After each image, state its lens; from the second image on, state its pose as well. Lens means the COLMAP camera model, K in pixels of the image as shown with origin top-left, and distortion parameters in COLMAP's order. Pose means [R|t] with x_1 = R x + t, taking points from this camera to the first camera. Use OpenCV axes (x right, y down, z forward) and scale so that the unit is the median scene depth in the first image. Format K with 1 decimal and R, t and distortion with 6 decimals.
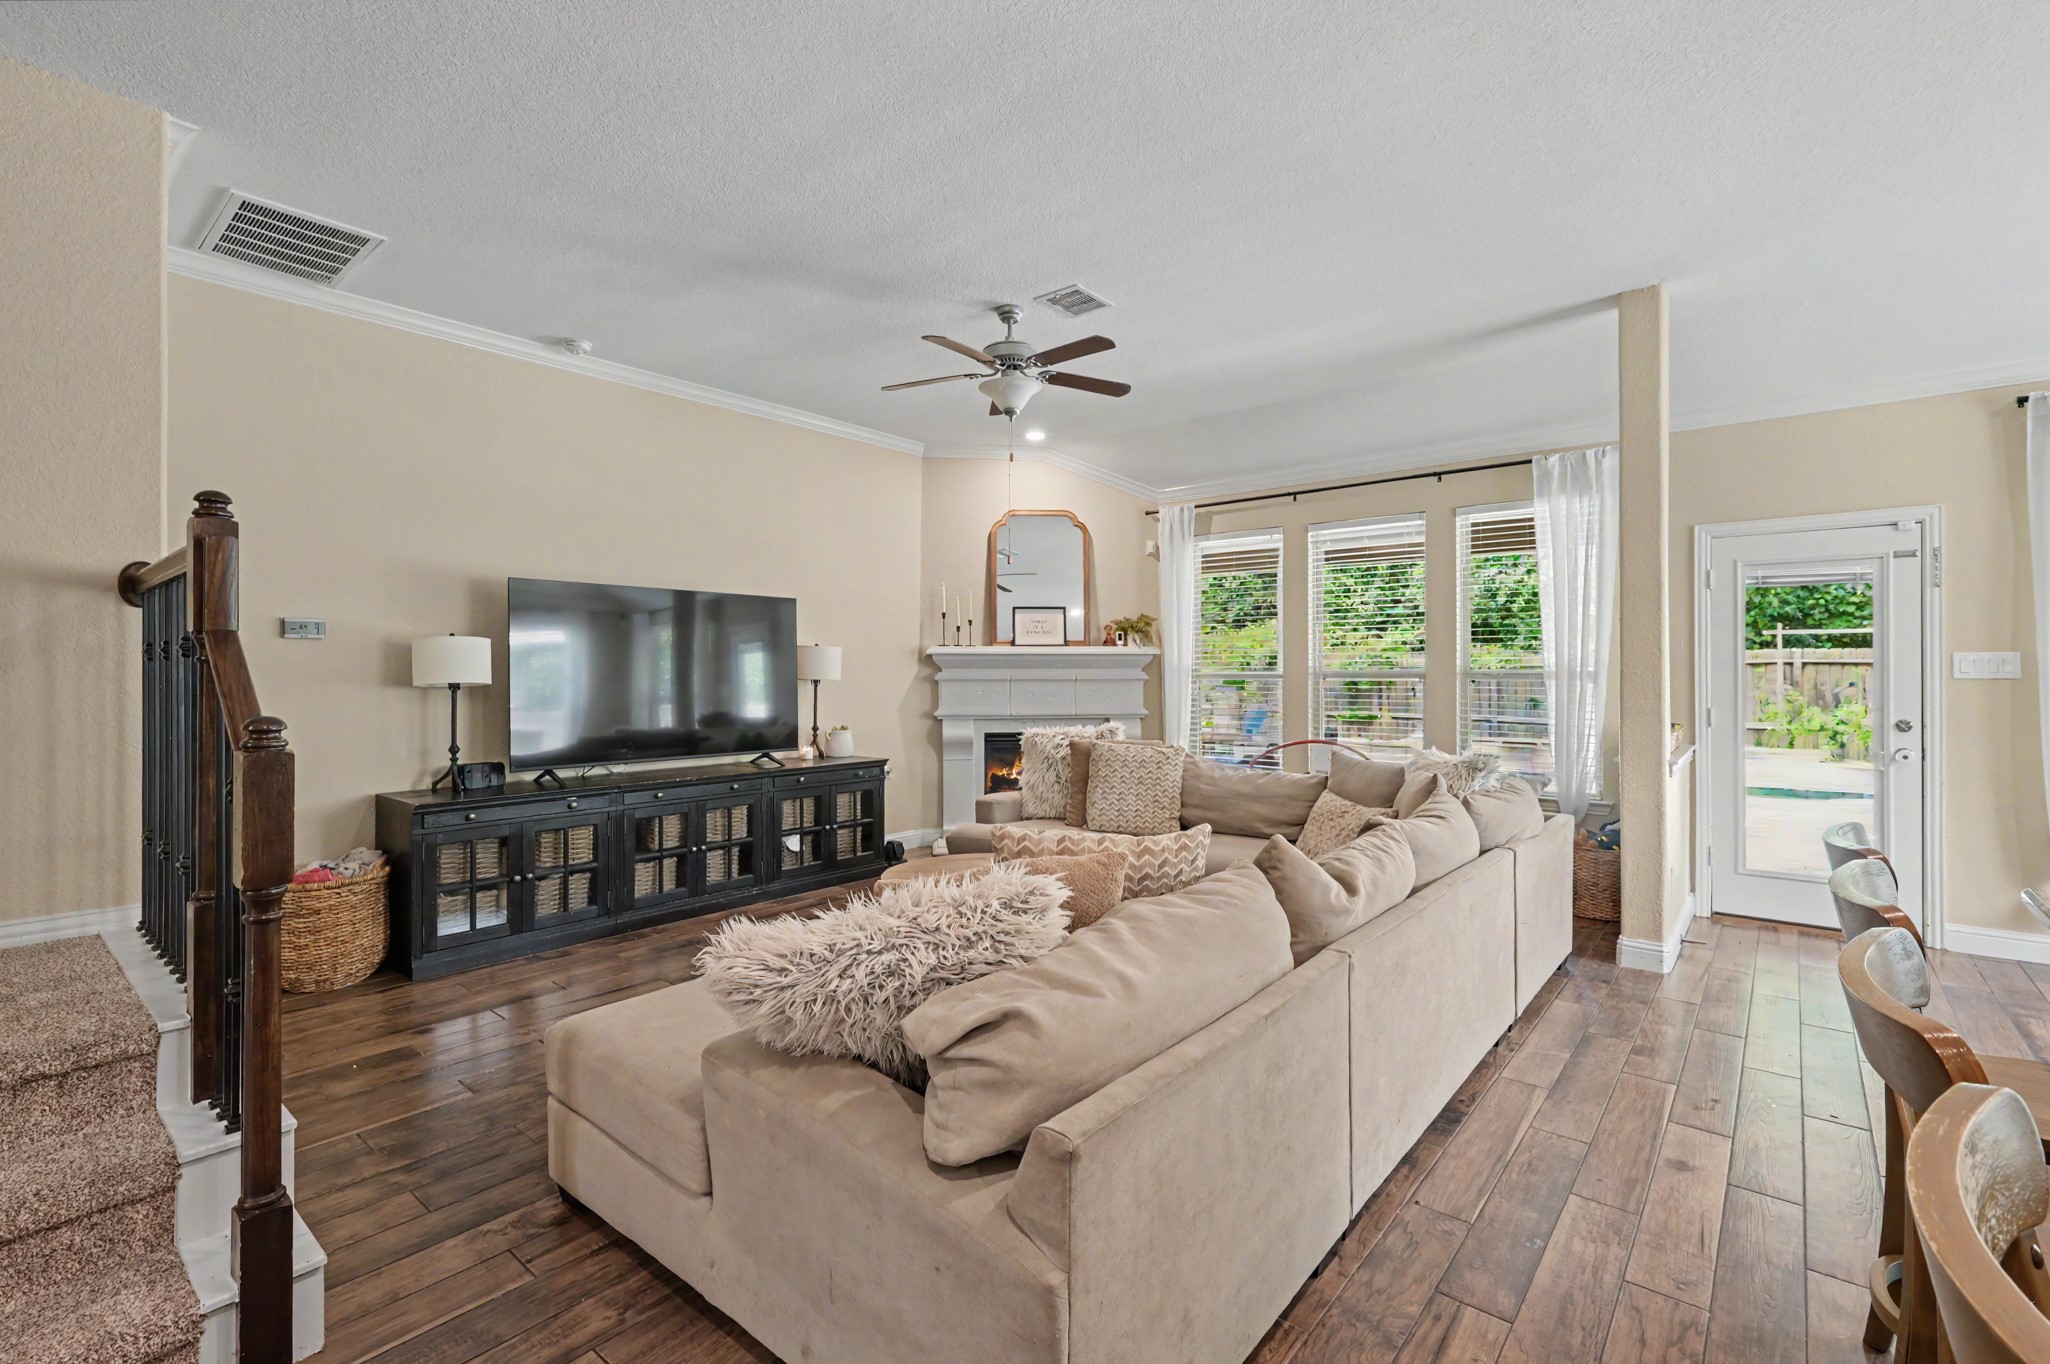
lens RADIAL K [[908.4, 0, 1025.2], [0, 908.4, 668.8], [0, 0, 1]] dist [-0.001680, -0.000060]
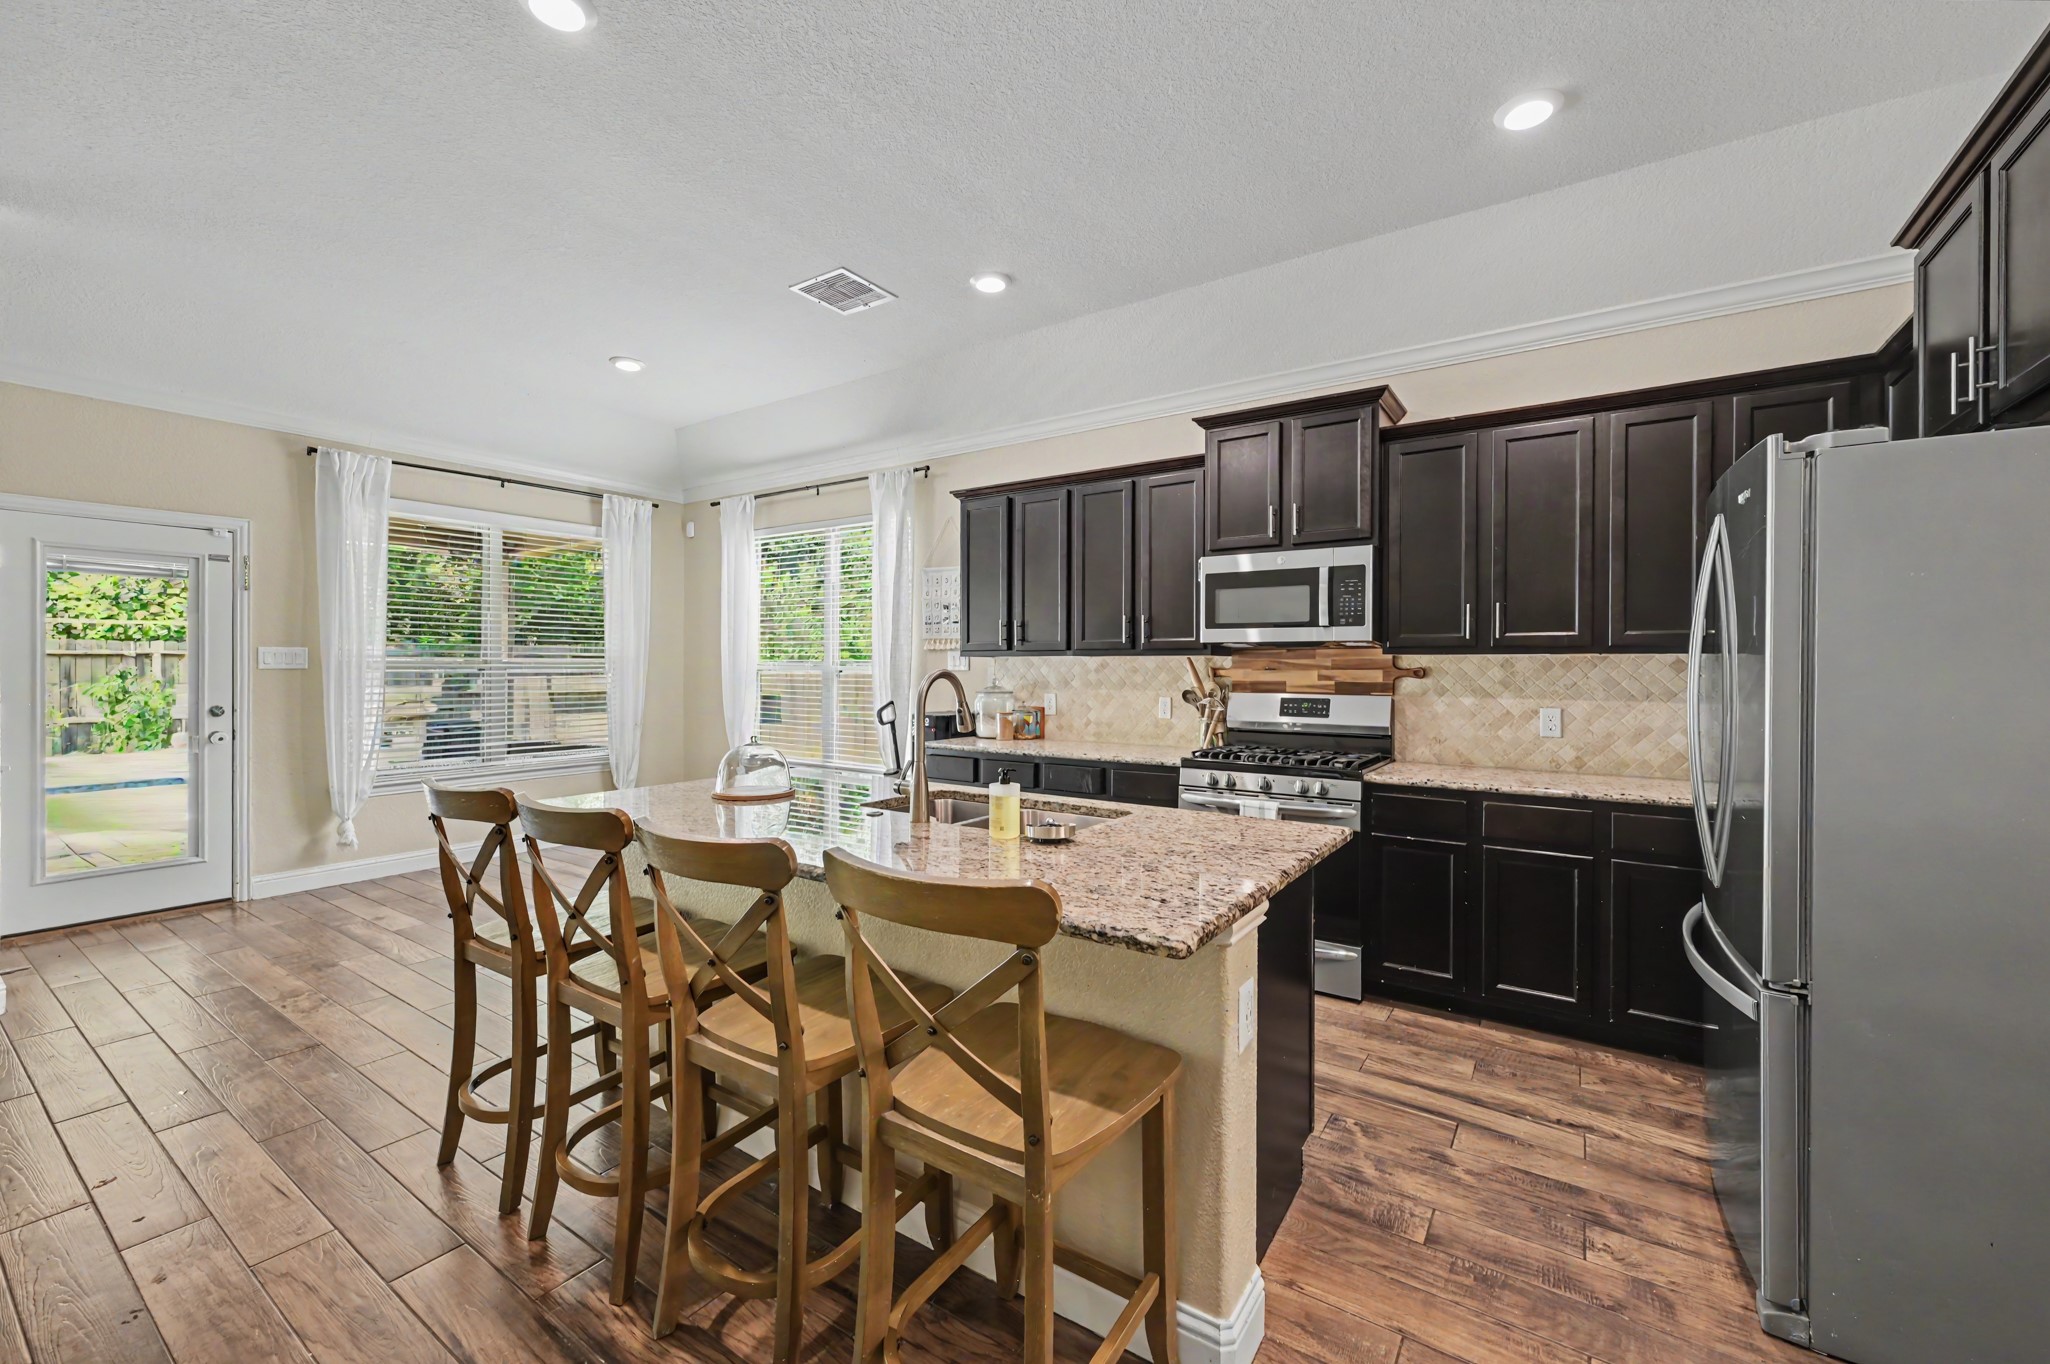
lens RADIAL K [[817.2, 0, 1032.3], [0, 817.2, 677.1], [0, 0, 1]] dist [0.000345, 0.000415]
pose [[-0.109094, -0.014594, 0.993924, -0.147079], [-0.003465, 0.999892, 0.014301, 0.002735], [-0.994025, -0.001884, -0.109133, 0.109382]]
